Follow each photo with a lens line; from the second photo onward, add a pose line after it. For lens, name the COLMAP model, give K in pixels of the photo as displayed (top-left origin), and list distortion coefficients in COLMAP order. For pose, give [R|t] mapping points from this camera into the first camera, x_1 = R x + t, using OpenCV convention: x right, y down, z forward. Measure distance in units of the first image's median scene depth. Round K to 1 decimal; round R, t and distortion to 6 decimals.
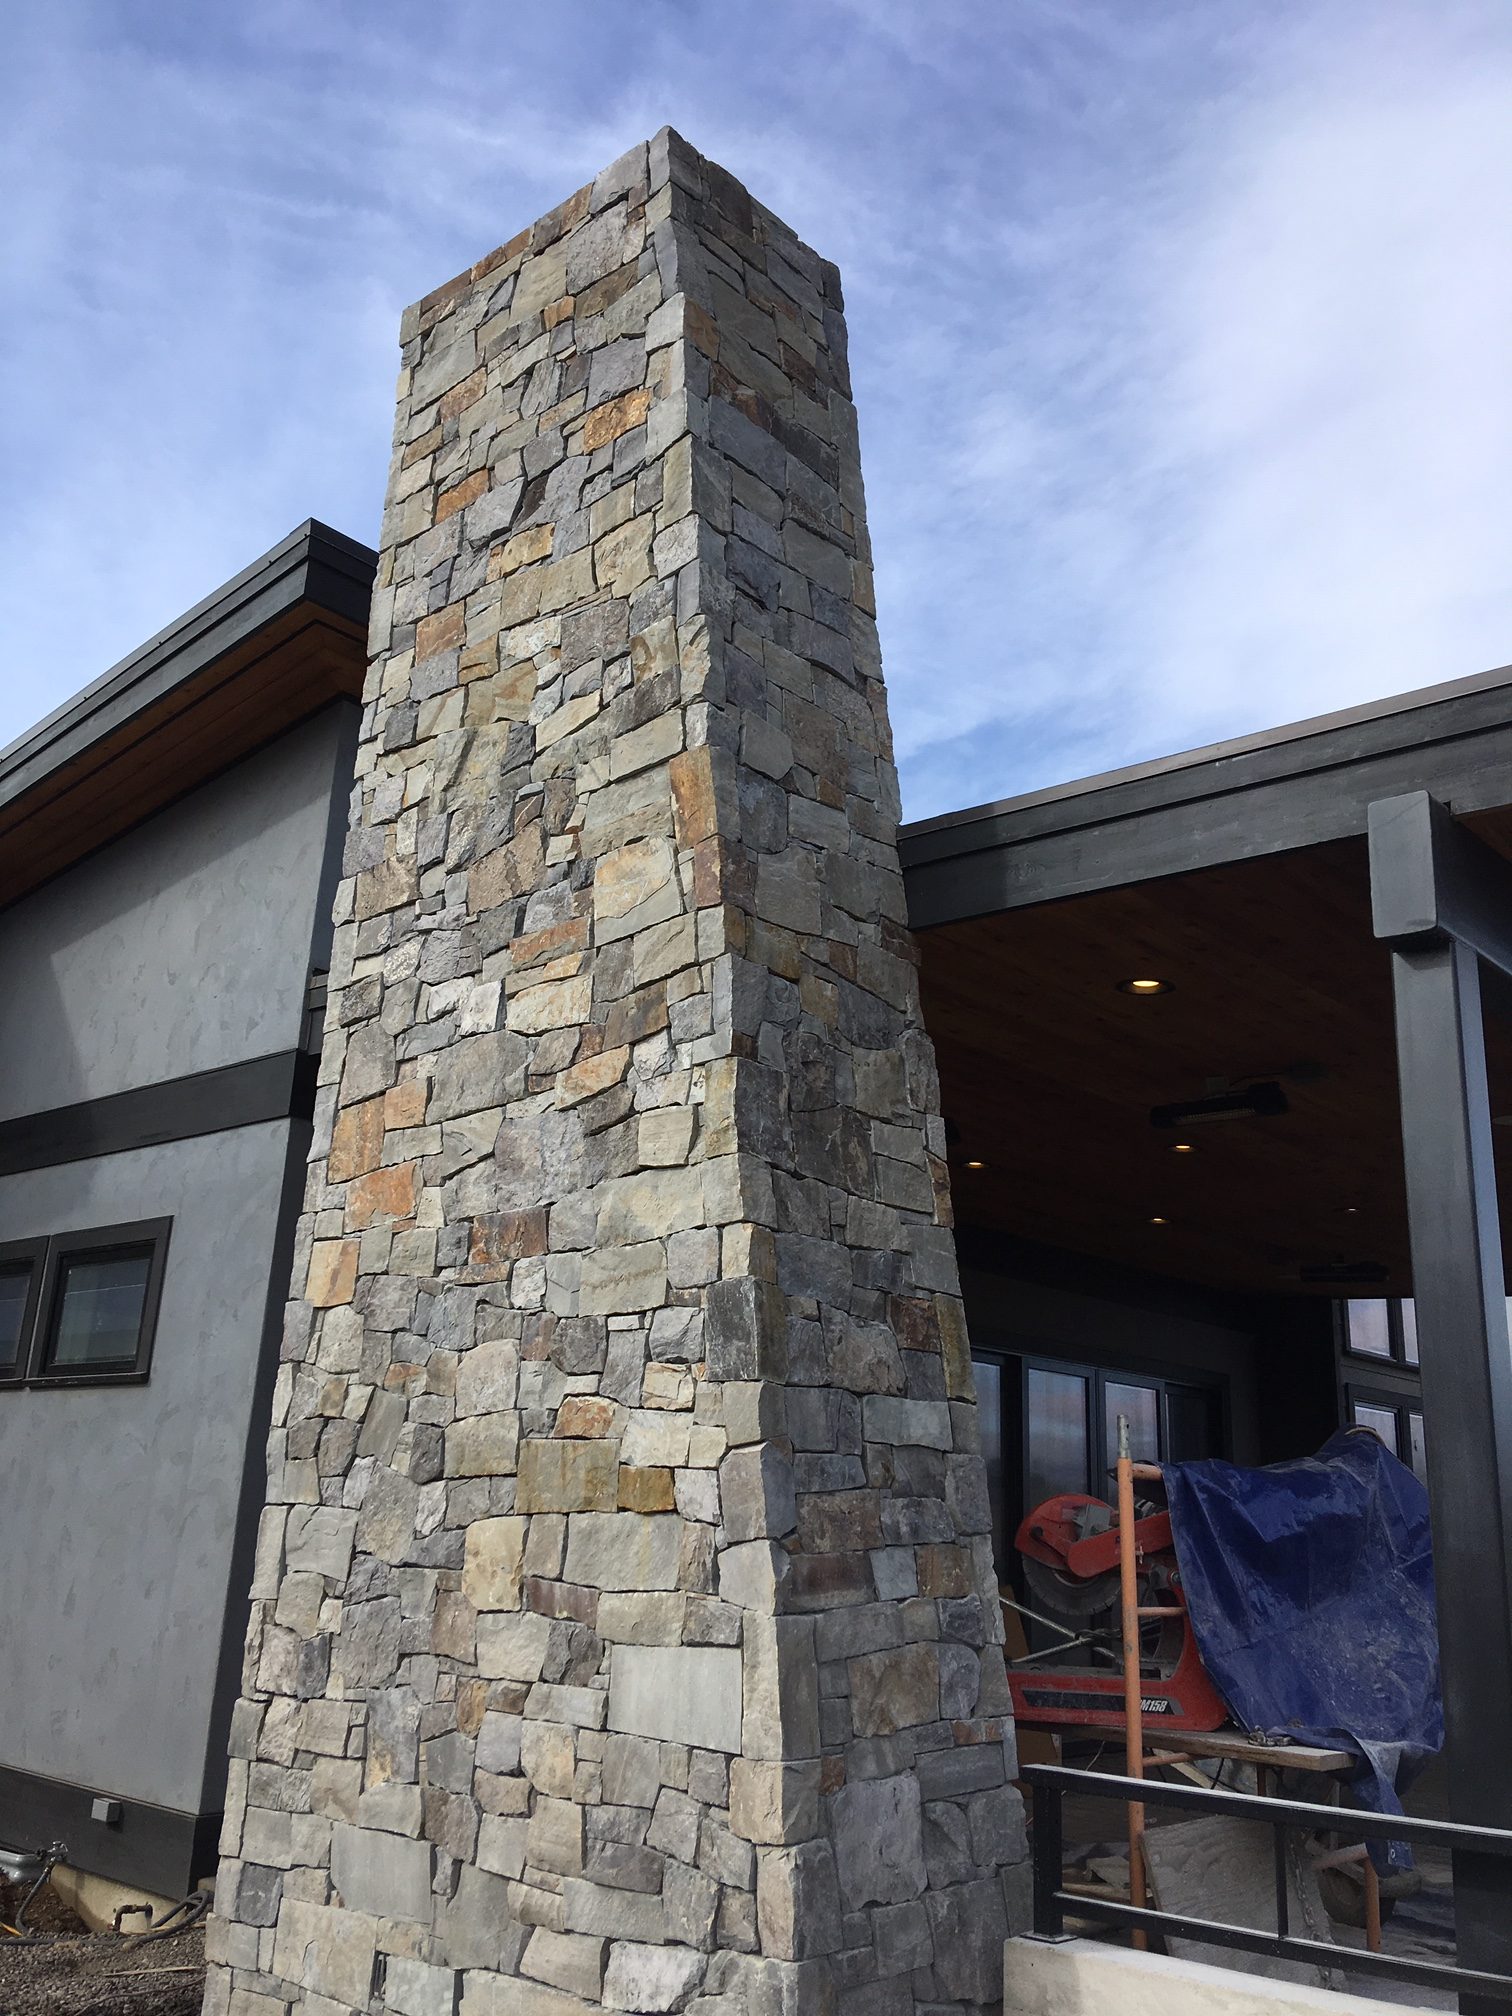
lens RADIAL K [[1672.3, 0, 756.0], [0, 1672.3, 1008.0], [0, 0, 1]] dist [0.136223, -0.201745]
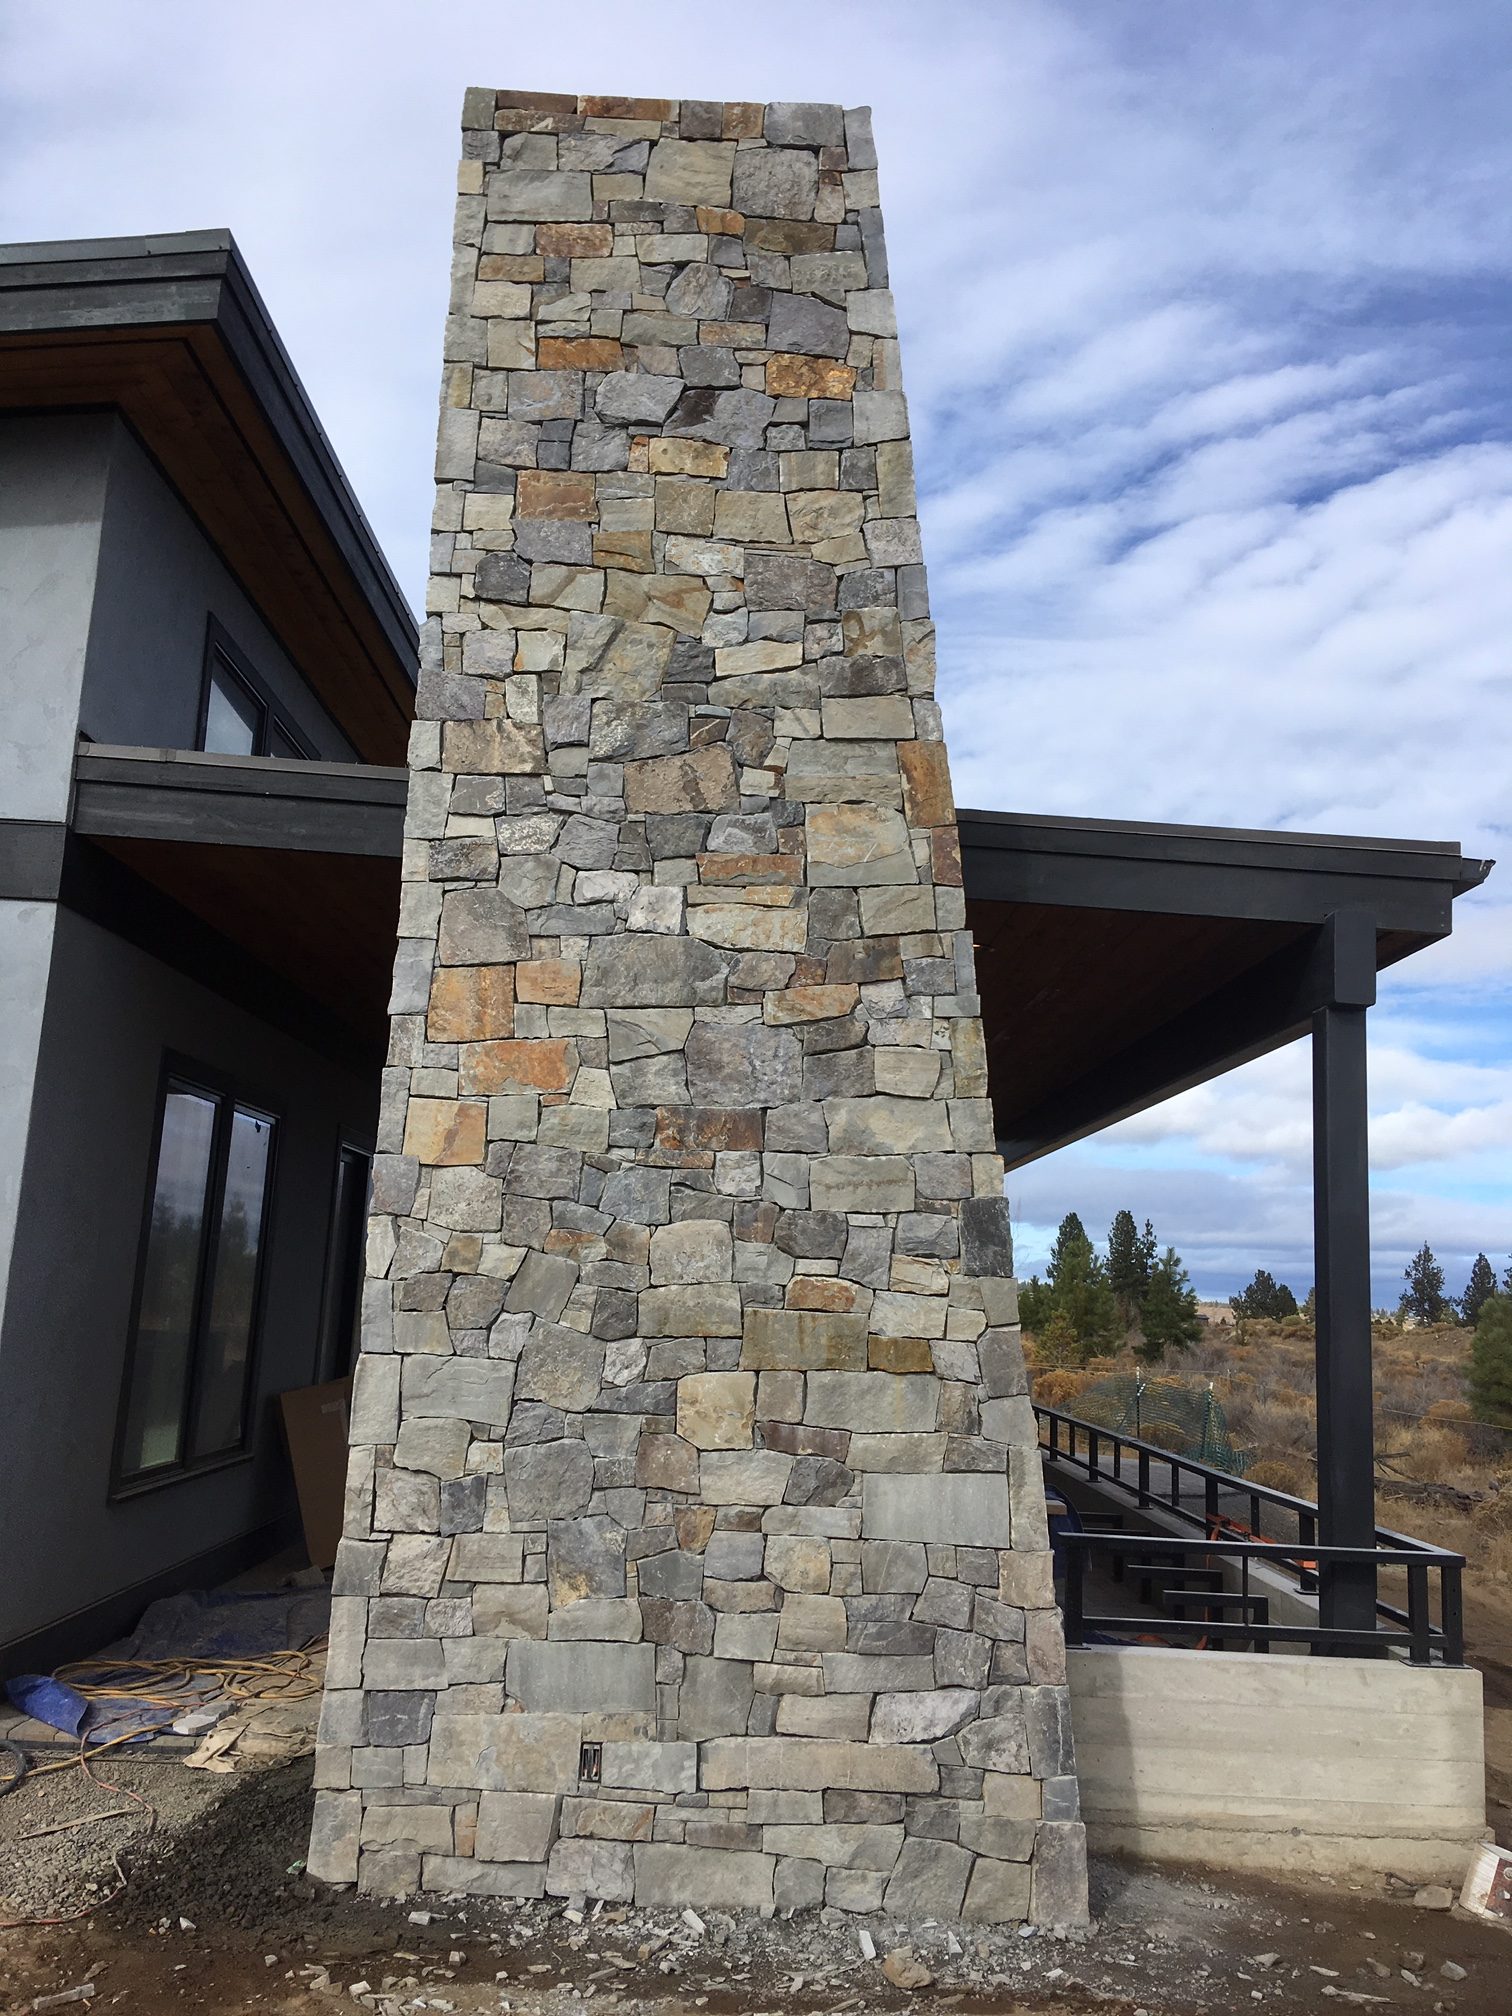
lens RADIAL K [[1672.3, 0, 756.0], [0, 1672.3, 1008.0], [0, 0, 1]] dist [0.136223, -0.201745]
pose [[0.744251, 0.110999, 0.658612, -0.884207], [-0.208070, 0.975555, 0.070710, -0.029530], [-0.634664, -0.189664, 0.749153, 0.157309]]
